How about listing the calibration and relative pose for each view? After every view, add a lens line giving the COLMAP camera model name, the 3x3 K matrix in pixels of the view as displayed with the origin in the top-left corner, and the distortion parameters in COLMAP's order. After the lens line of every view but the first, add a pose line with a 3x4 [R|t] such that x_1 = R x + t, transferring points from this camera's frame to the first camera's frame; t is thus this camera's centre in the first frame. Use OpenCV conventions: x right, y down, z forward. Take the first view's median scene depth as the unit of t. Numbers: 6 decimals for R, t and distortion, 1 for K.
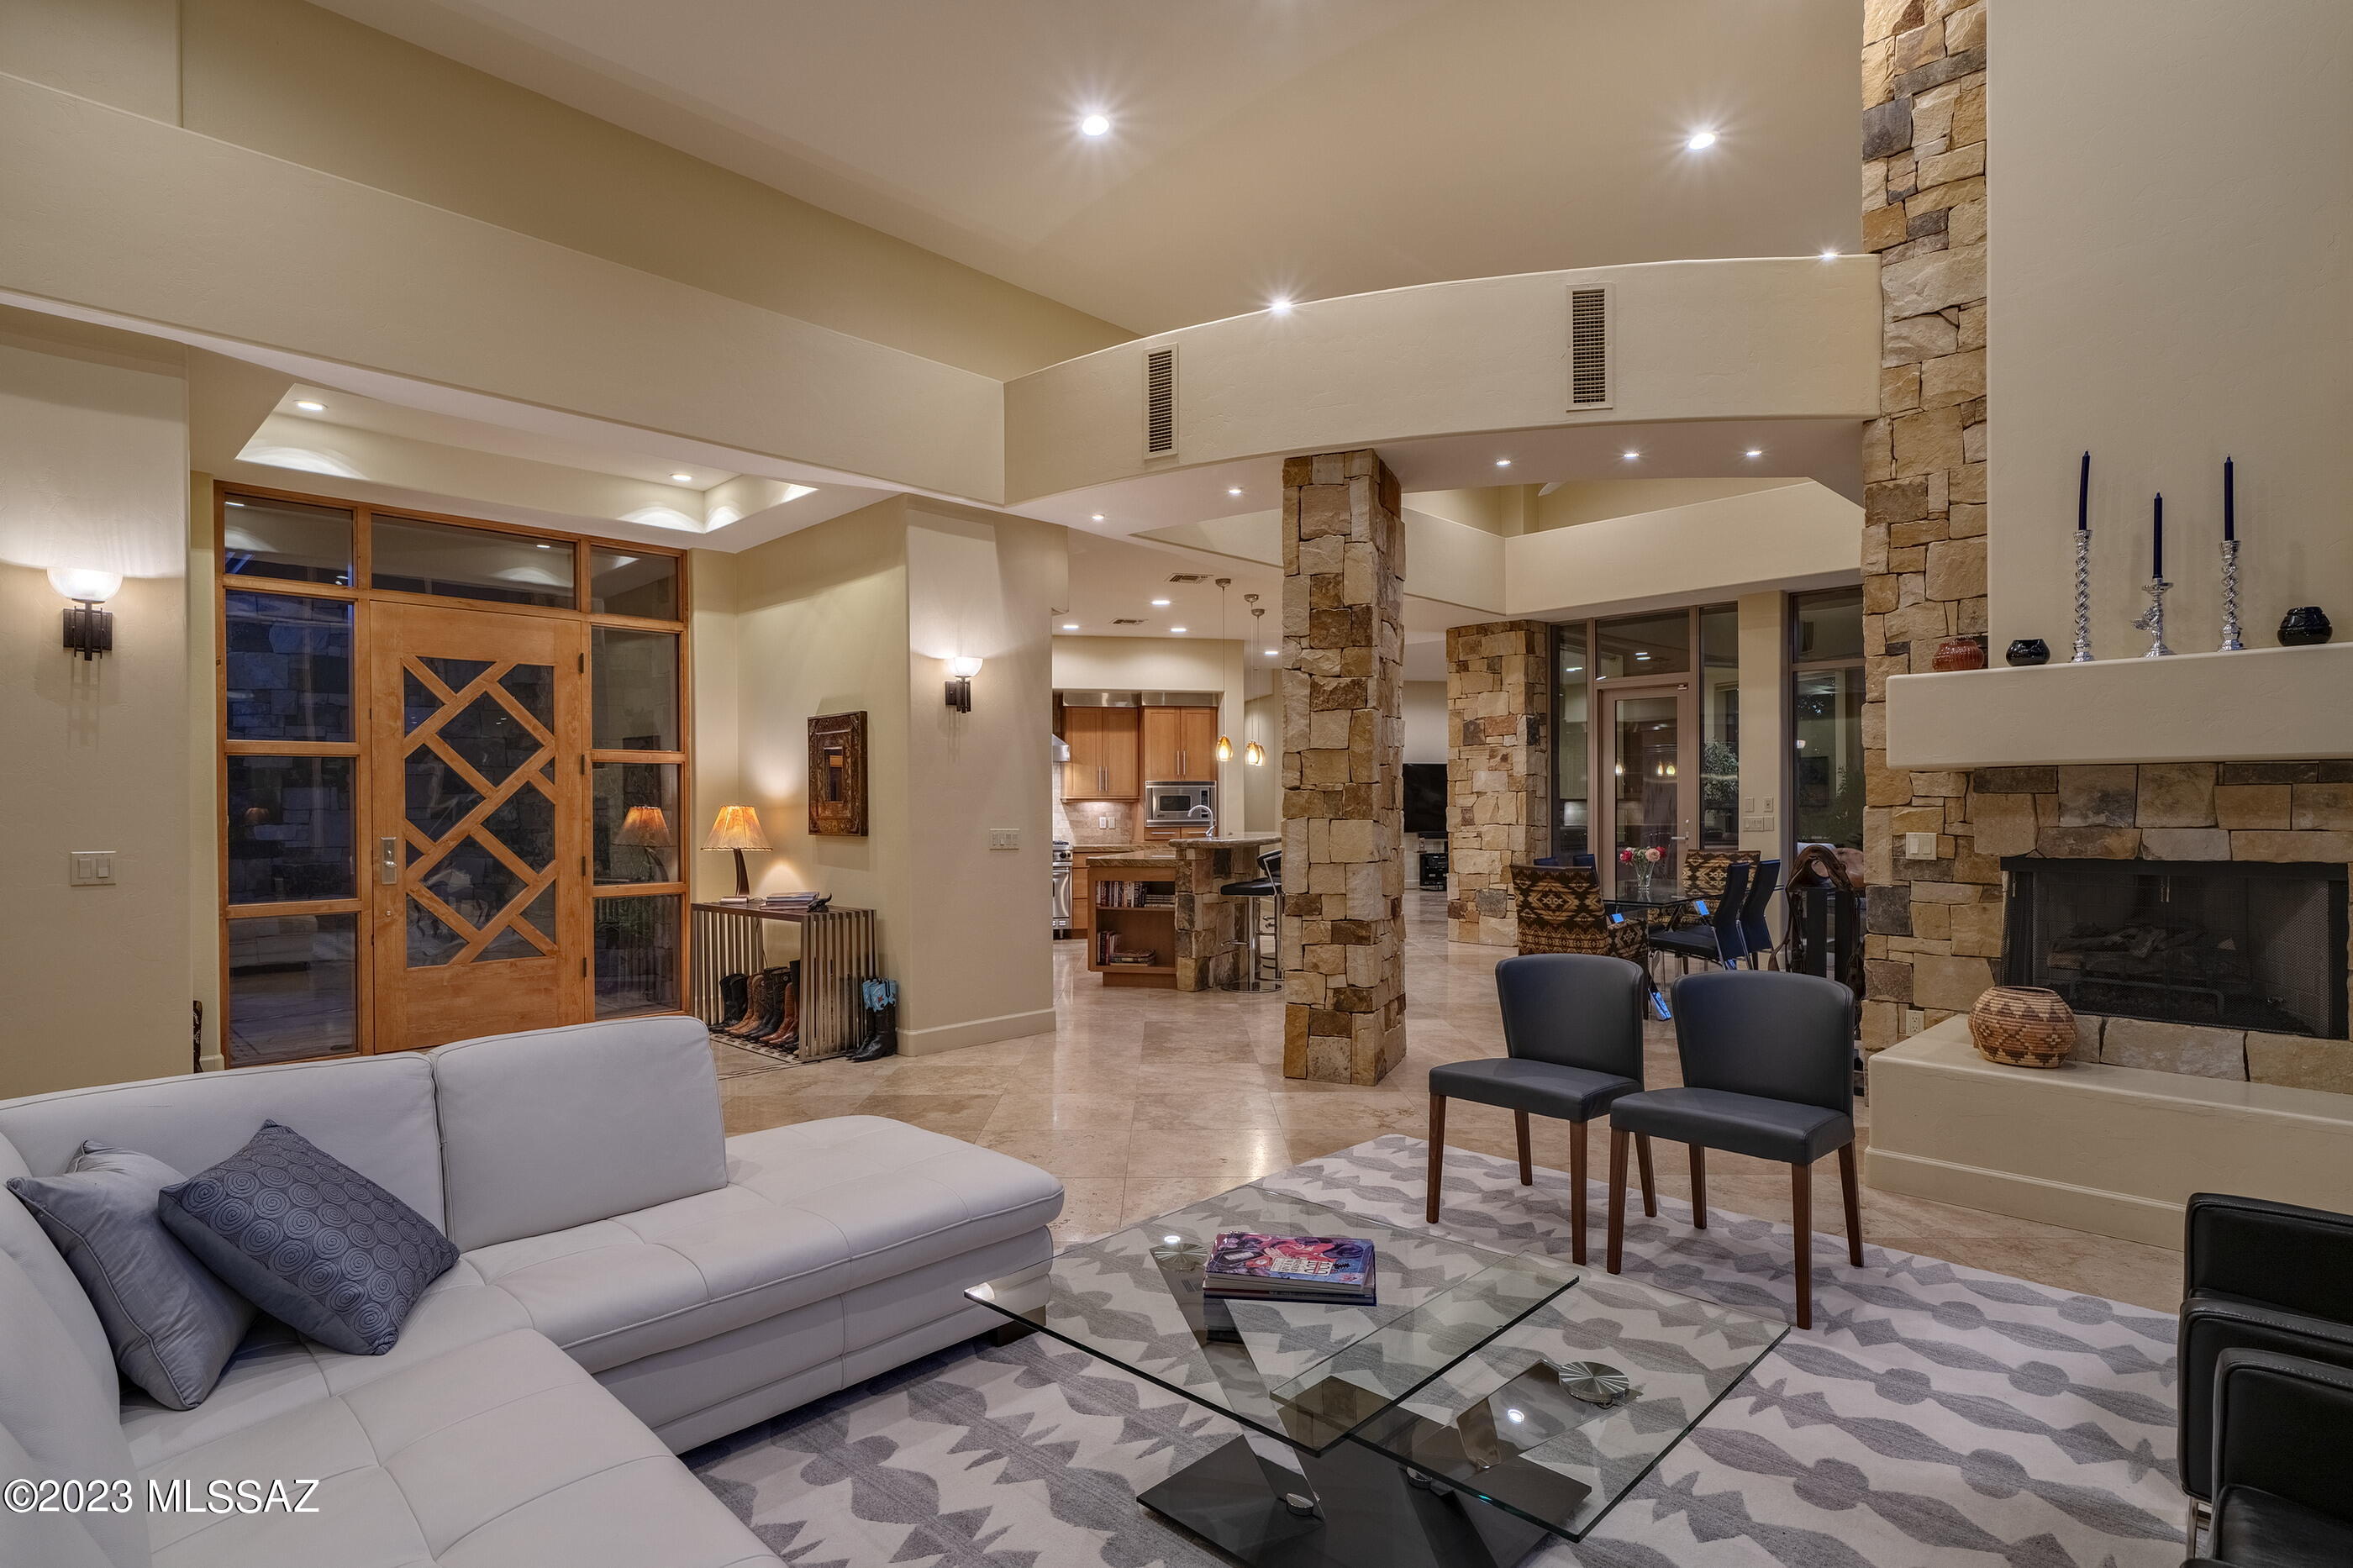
lens RADIAL K [[1179.9, 0, 1166.7], [0, 1179.9, 808.2], [0, 0, 1]] dist [-0.000915, 0.000088]
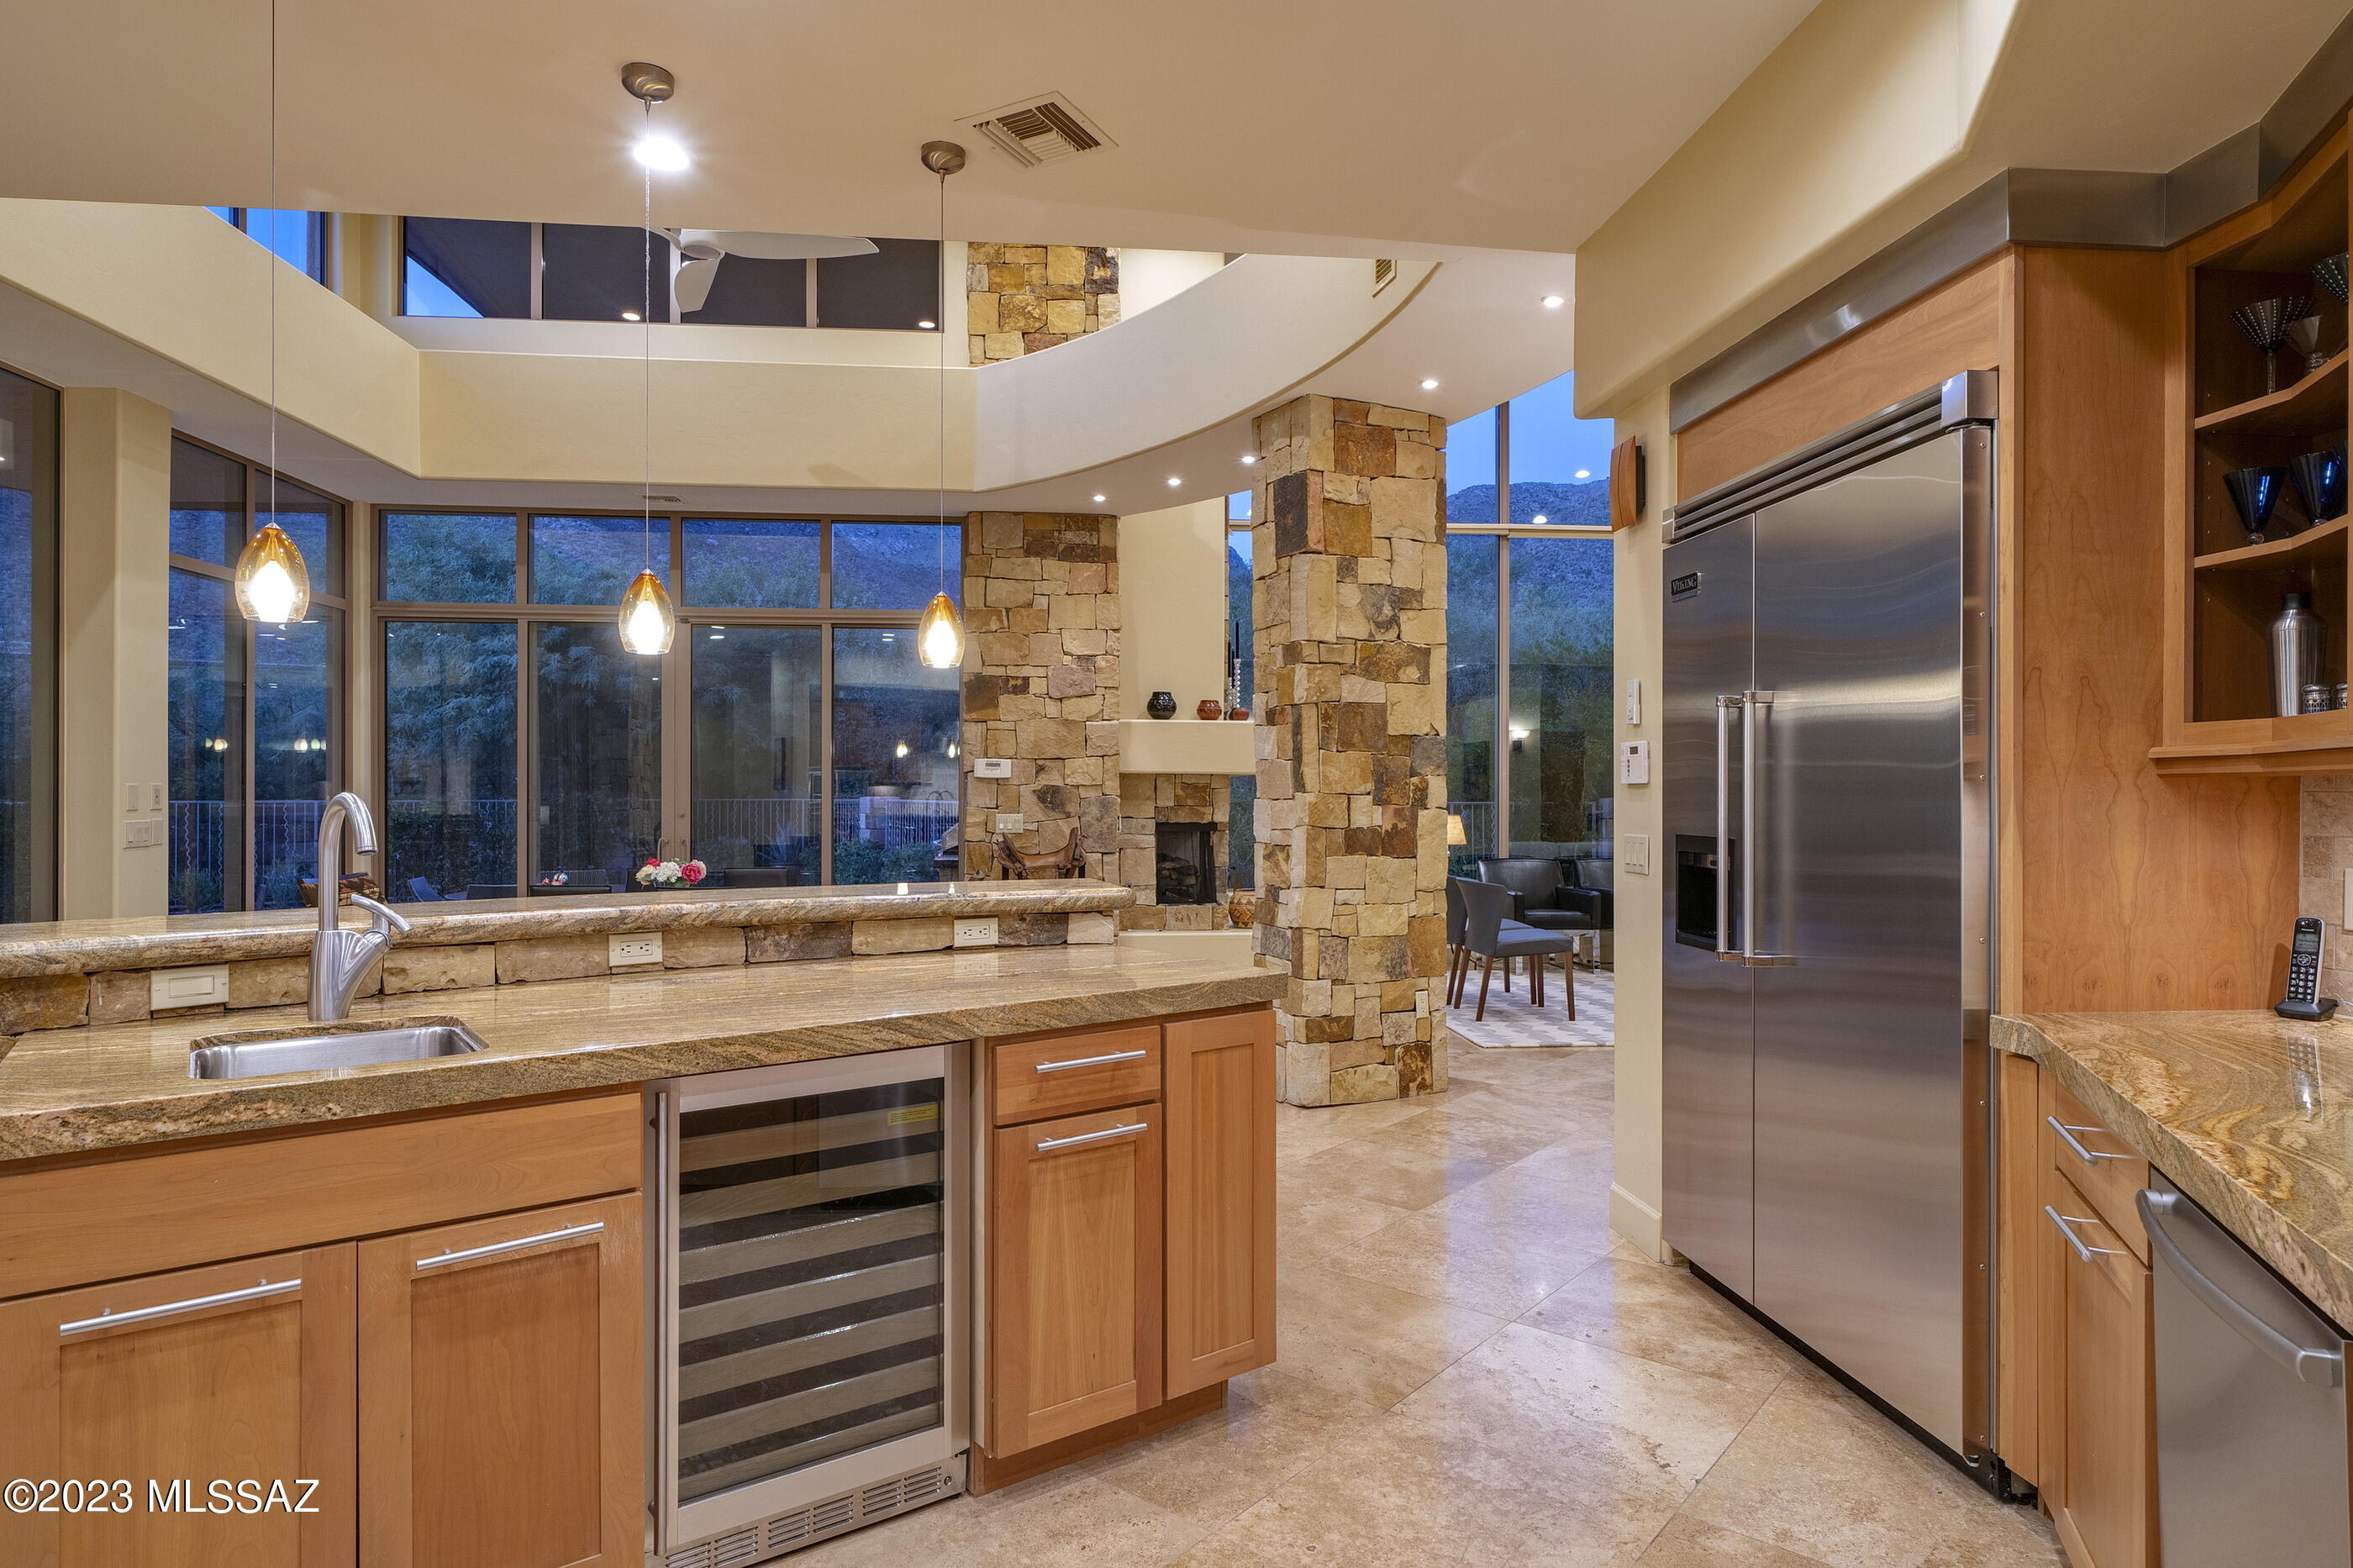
lens RADIAL K [[1284.1, 0, 1176.5], [0, 1284.1, 784.0], [0, 0, 1]] dist [0.000584, -0.000508]
pose [[-0.769506, 0.008673, 0.638581, -0.379227], [0.004832, 0.999958, -0.007759, -0.003215], [-0.638622, -0.002885, -0.769515, 1.910138]]
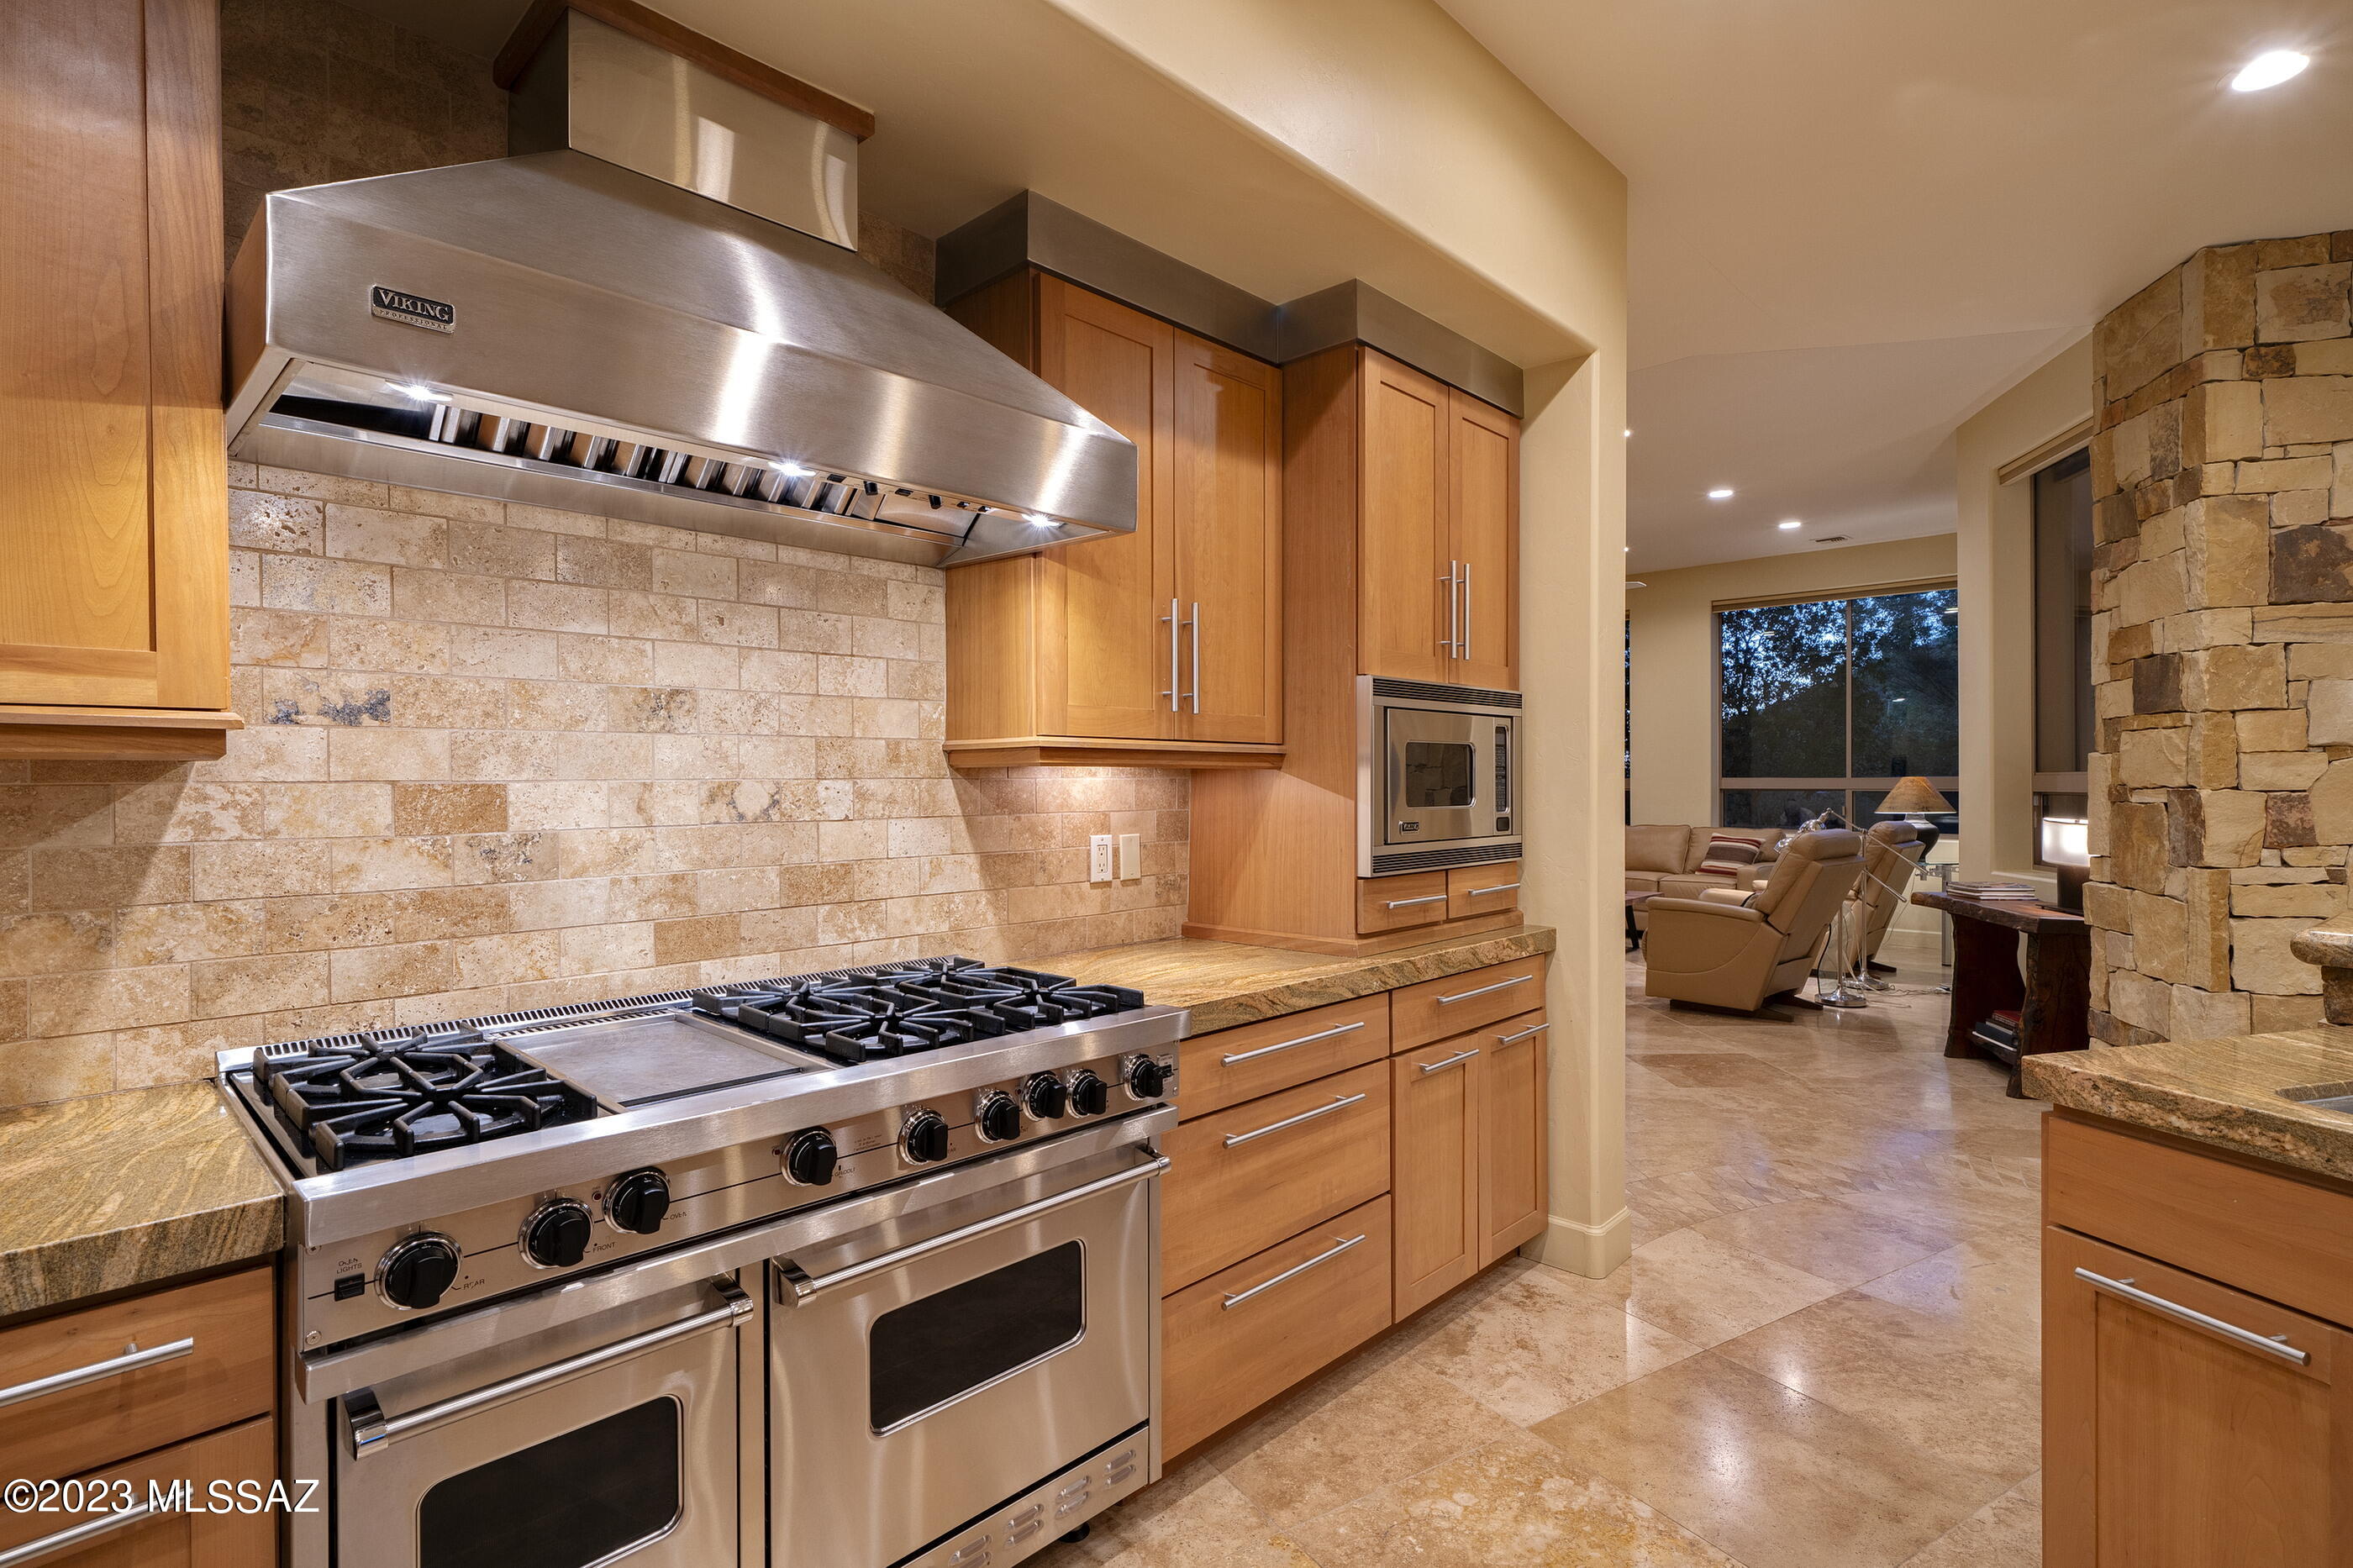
lens RADIAL K [[1138.5, 0, 1187.6], [0, 1138.5, 801.0], [0, 0, 1]] dist [0.001123, 0.000692]
pose [[0.854750, -0.005125, 0.519014, -0.333708], [-0.000679, 0.999939, 0.010991, -0.002566], [-0.519039, -0.009747, 0.854695, 1.728613]]
